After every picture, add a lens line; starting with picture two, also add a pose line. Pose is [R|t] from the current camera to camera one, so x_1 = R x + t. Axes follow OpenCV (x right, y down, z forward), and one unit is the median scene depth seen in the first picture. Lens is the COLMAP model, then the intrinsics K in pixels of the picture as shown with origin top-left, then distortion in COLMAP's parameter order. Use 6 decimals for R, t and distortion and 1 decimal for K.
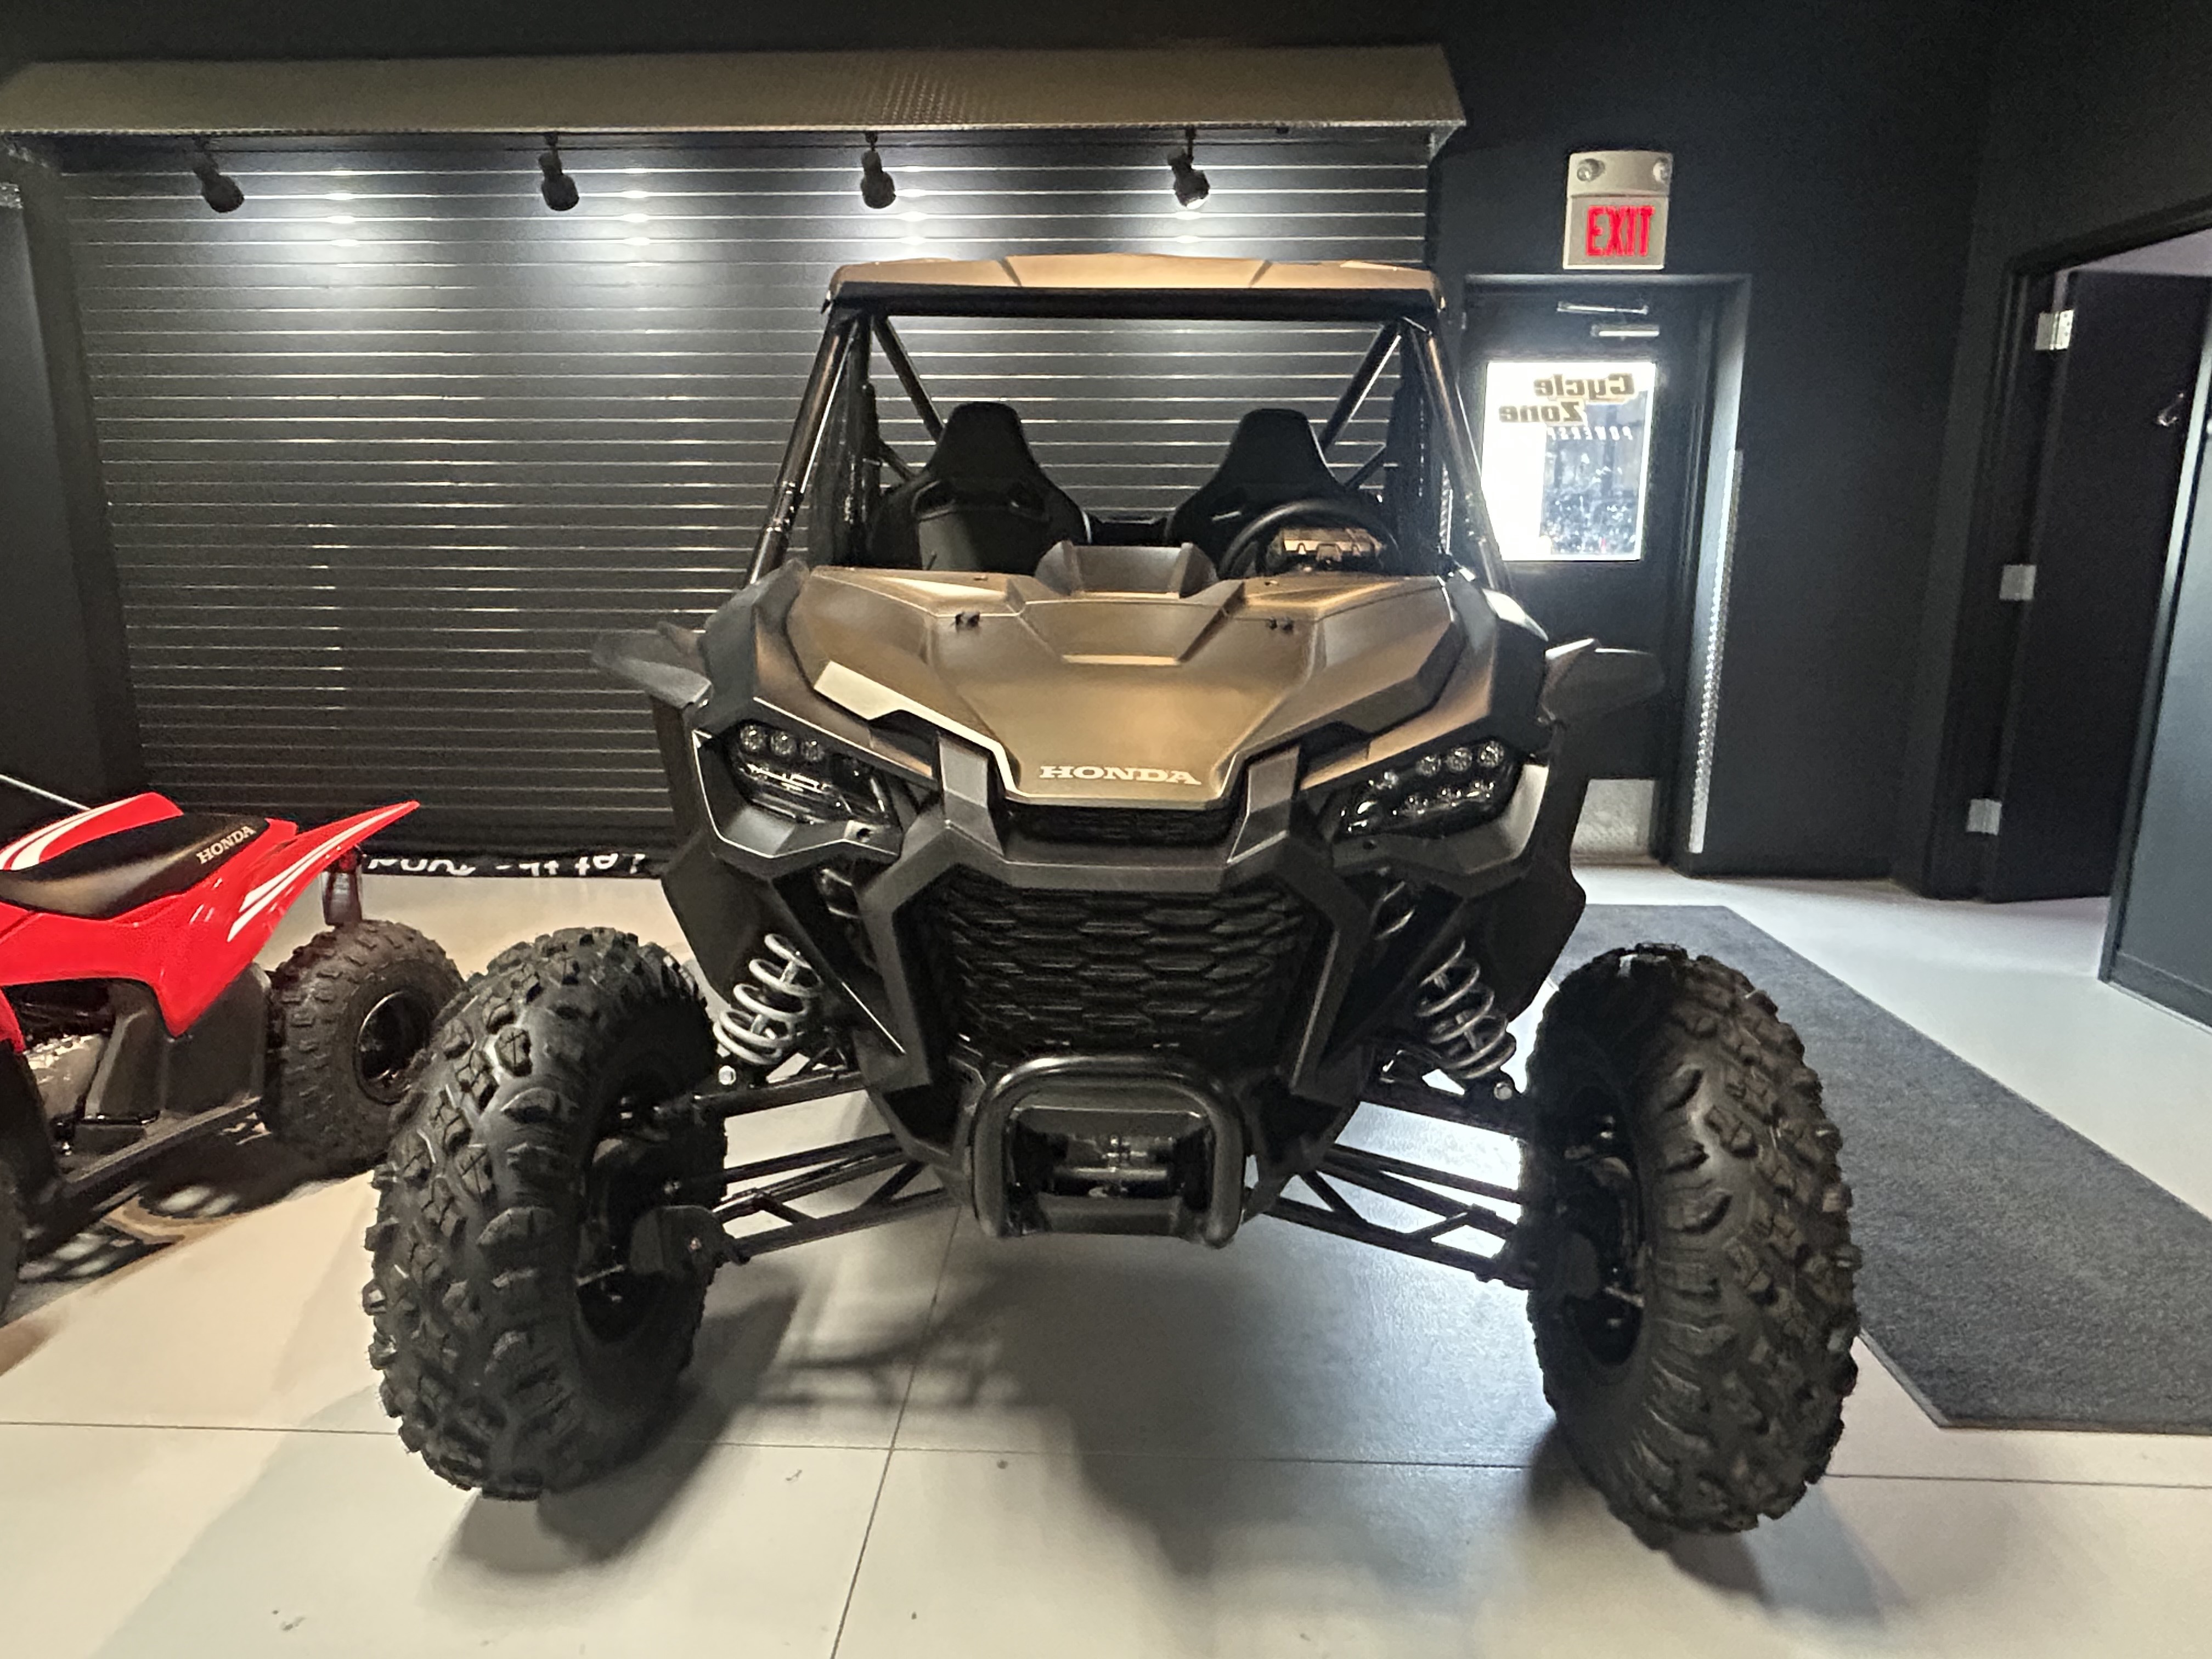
lens RADIAL K [[1401.7, 0, 1106.0], [0, 1401.7, 829.5], [0, 0, 1]] dist [0.000872, 0.001010]
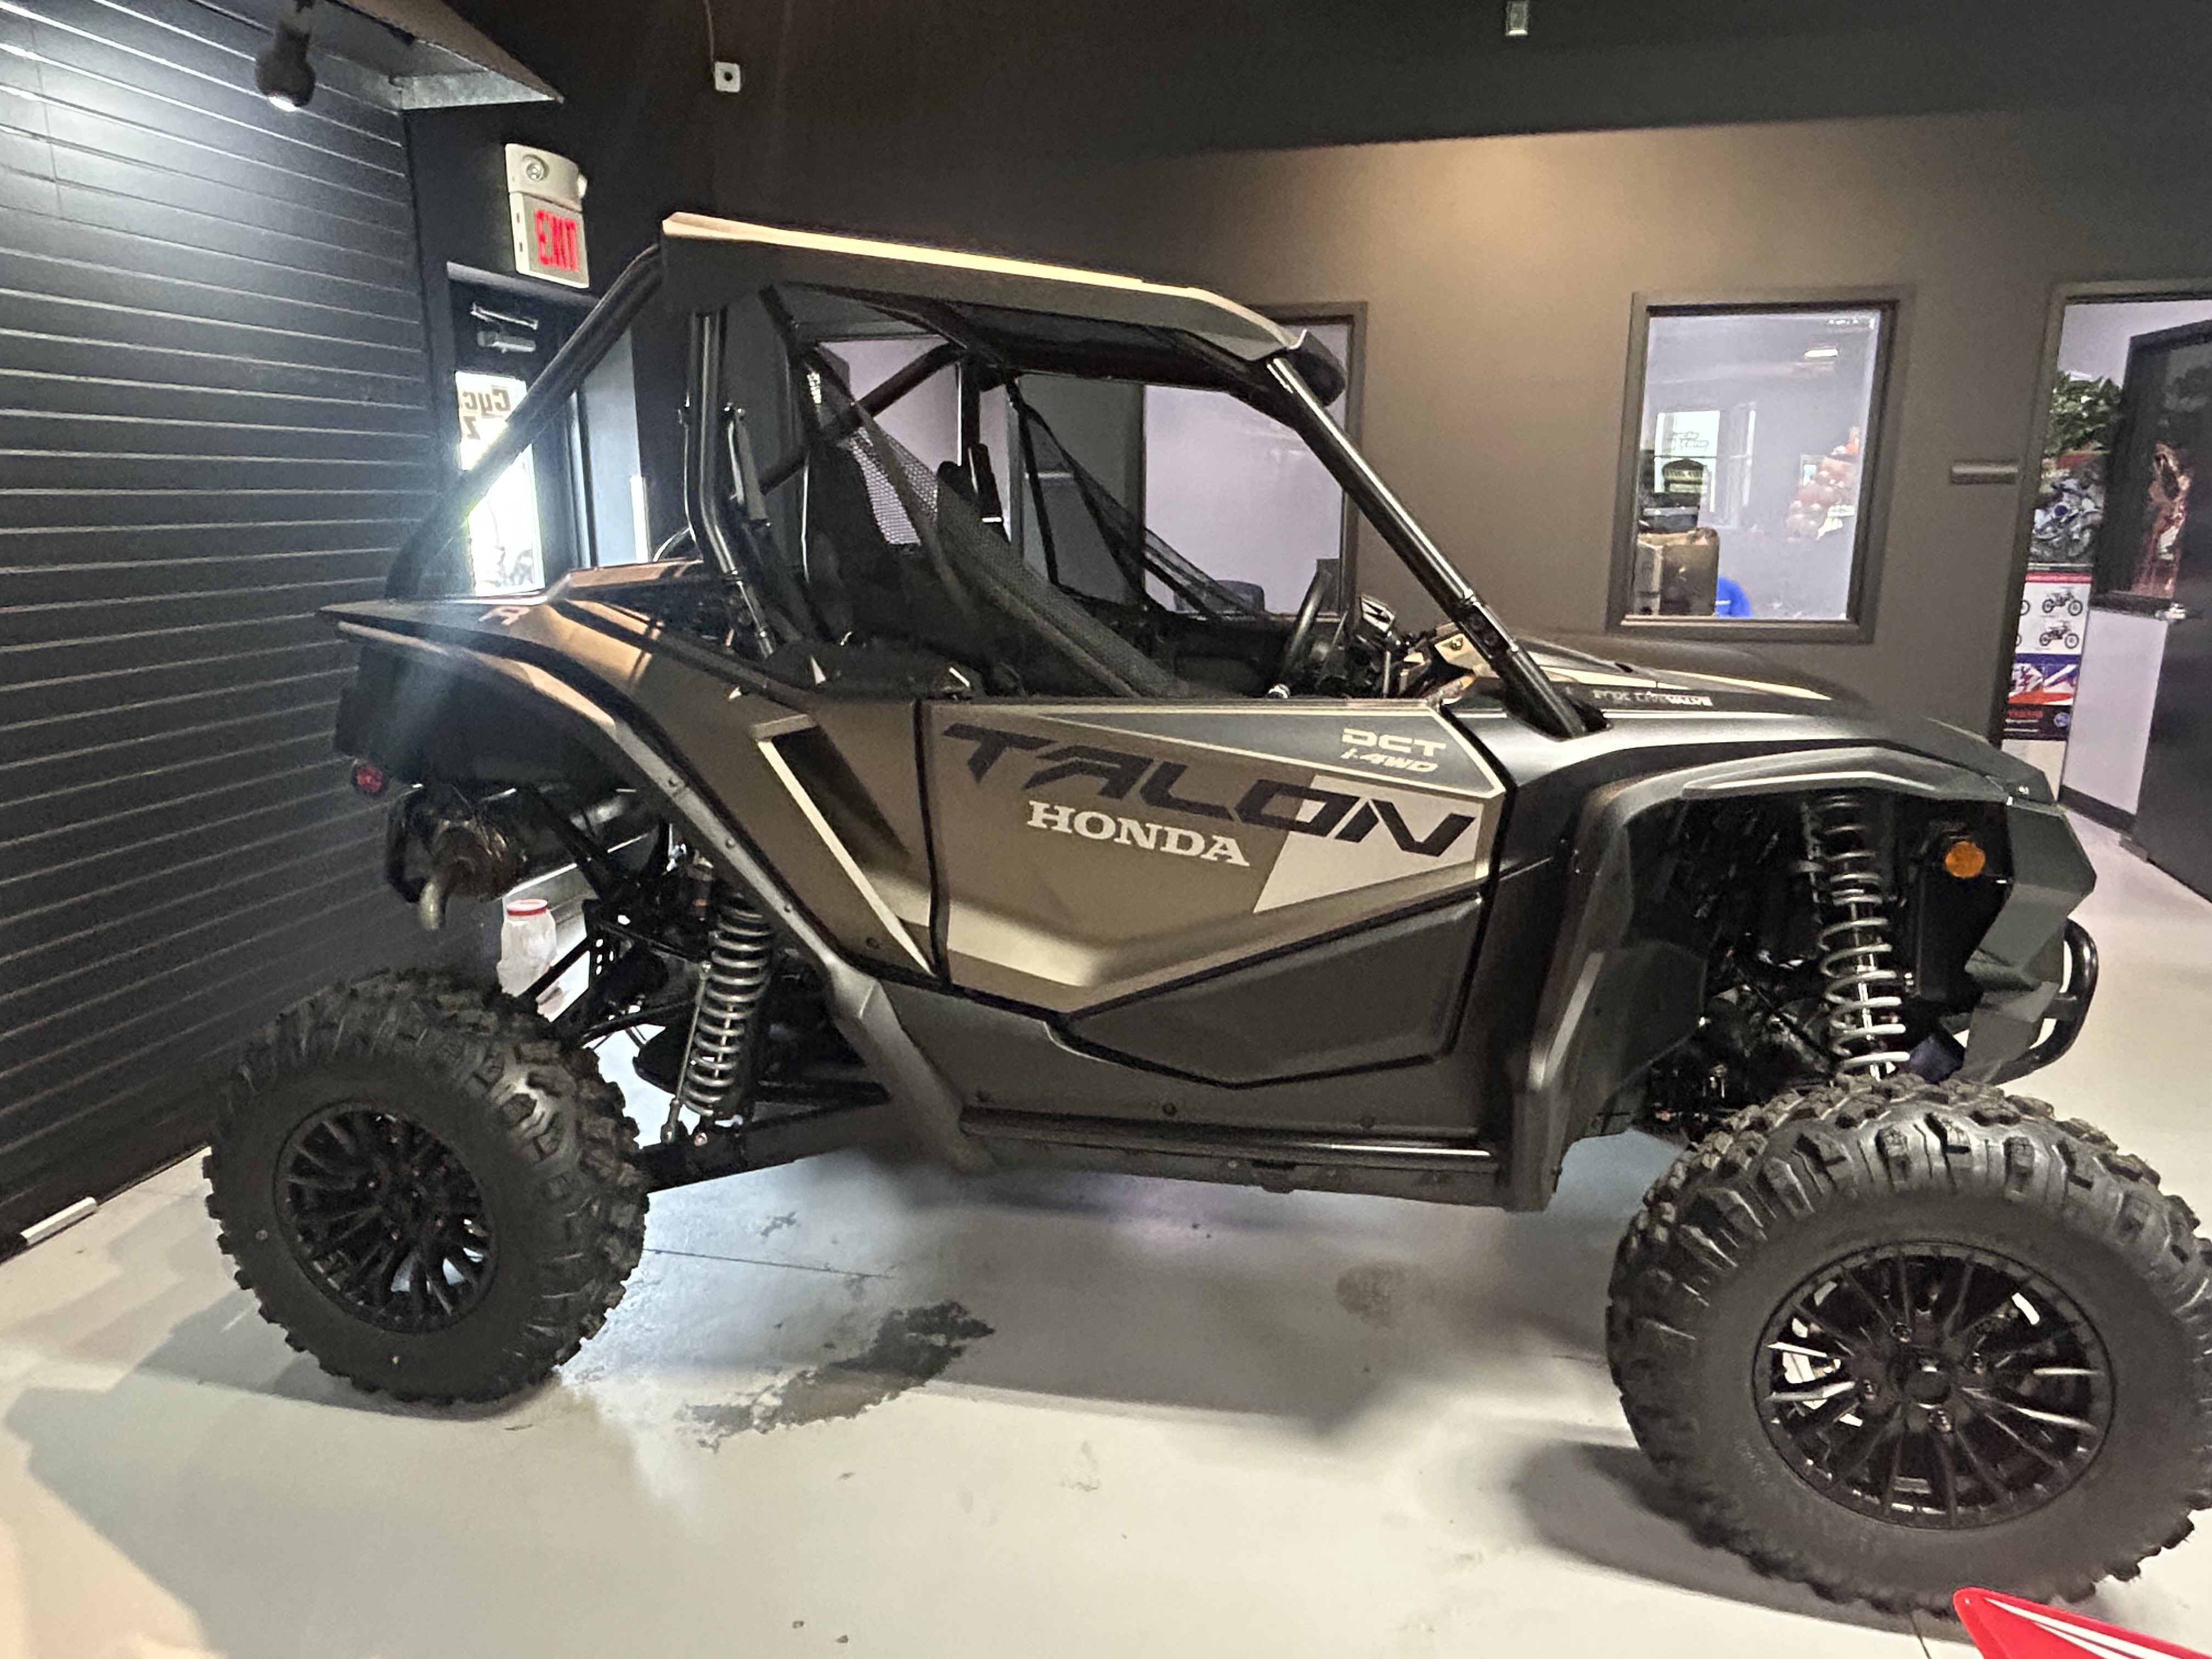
lens RADIAL K [[1401.7, 0, 1106.0], [0, 1401.7, 829.5], [0, 0, 1]] dist [0.000872, 0.001010]
pose [[0.183732, -0.229870, 0.955721, -0.542669], [0.219697, 0.957280, 0.188009, -0.146701], [-0.958111, 0.175426, 0.226385, 0.505786]]
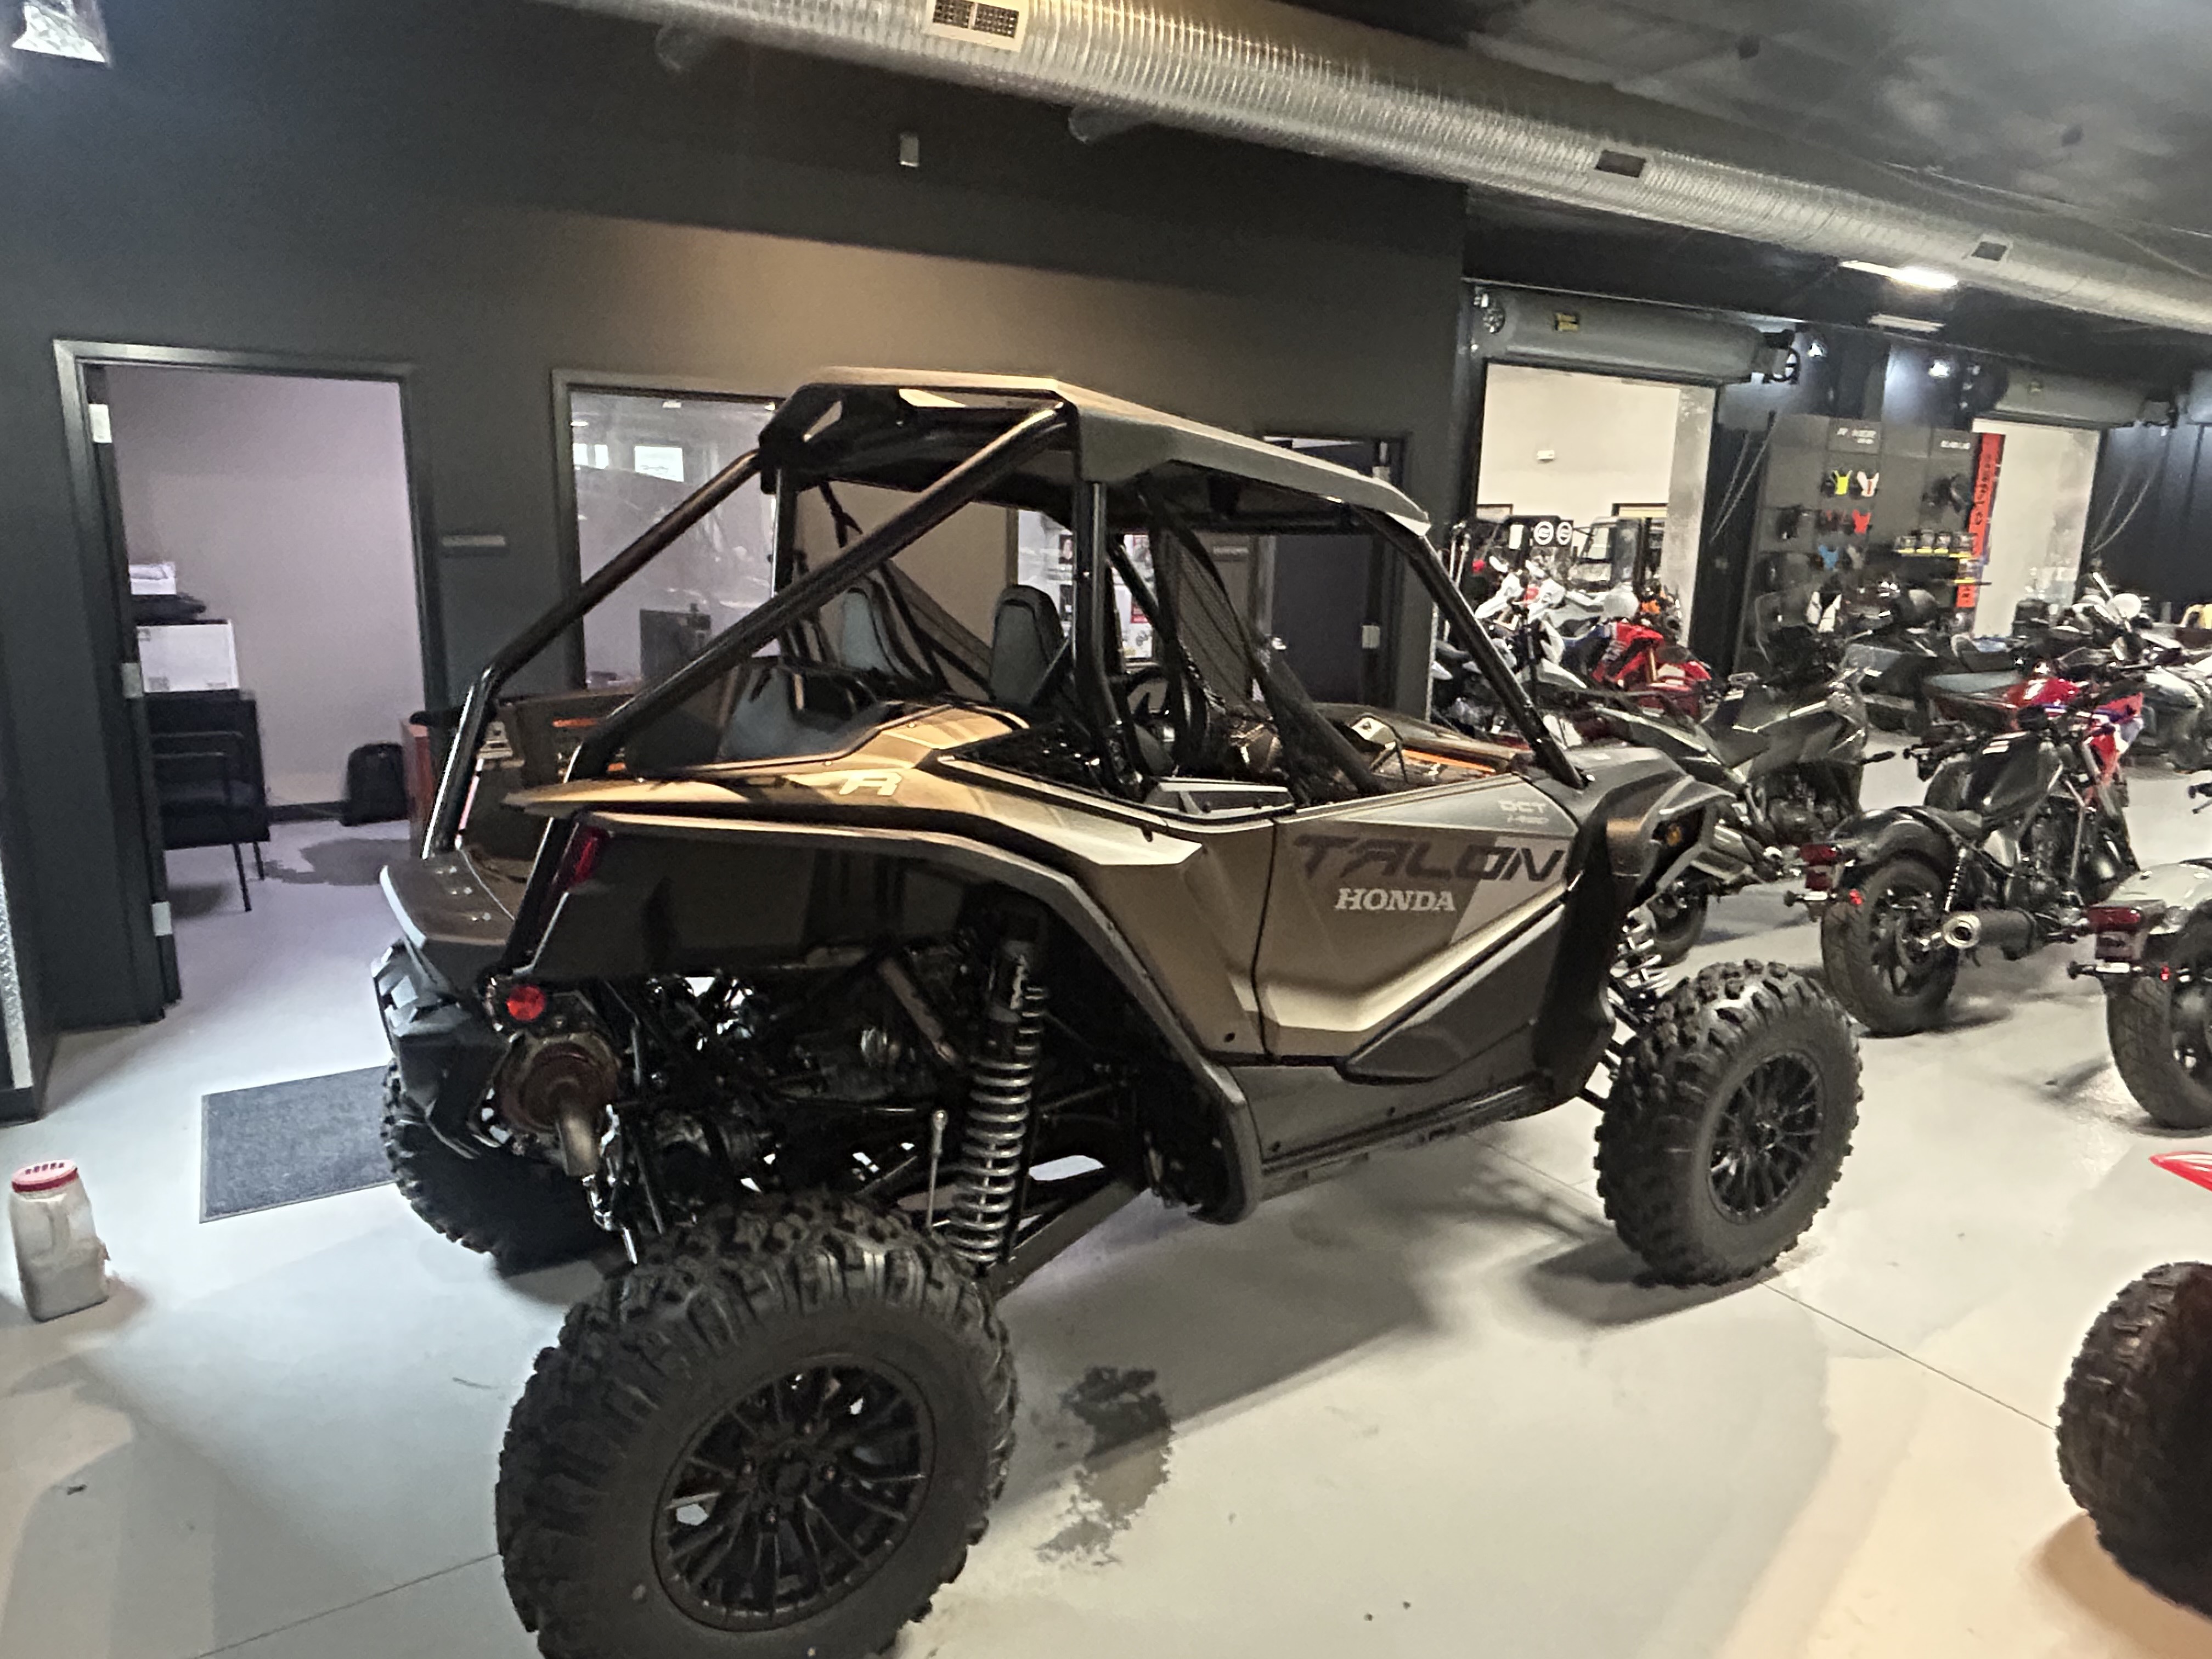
lens RADIAL K [[1401.7, 0, 1106.0], [0, 1401.7, 829.5], [0, 0, 1]] dist [0.000872, 0.001010]
pose [[-0.559843, -0.191450, 0.806178, -0.504380], [0.158965, 0.930053, 0.331259, -0.288501], [-0.813207, 0.313607, -0.490250, 0.947032]]
